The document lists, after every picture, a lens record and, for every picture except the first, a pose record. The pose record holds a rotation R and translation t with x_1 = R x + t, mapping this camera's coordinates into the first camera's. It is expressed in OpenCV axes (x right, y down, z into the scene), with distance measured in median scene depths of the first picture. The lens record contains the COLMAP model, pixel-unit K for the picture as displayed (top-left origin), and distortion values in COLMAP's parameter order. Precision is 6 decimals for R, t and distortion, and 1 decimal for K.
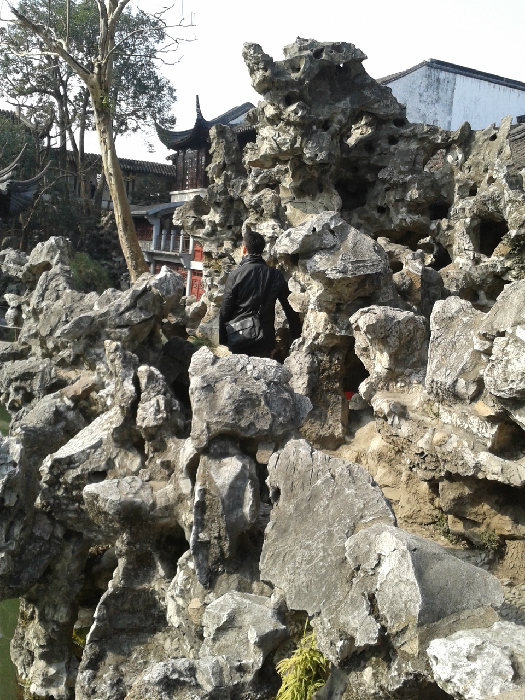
lens RADIAL K [[632.0, 0, 239.9], [0, 632.0, 332.6], [0, 0, 1]] dist [0.204054, -0.642700]
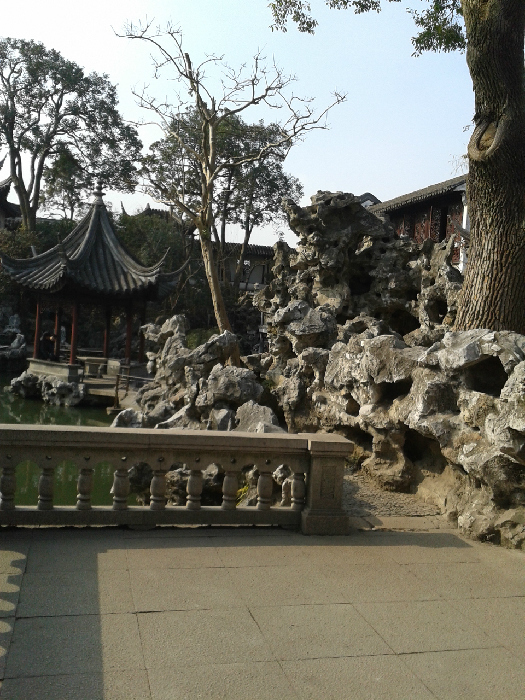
lens RADIAL K [[577.2, 0, 229.3], [0, 577.2, 364.1], [0, 0, 1]] dist [-0.047004, -0.104457]
pose [[0.974595, 0.004974, -0.223921, 0.194247], [-0.018473, 0.998132, -0.058228, 0.063579], [0.223213, 0.060885, 0.972866, -0.428582]]
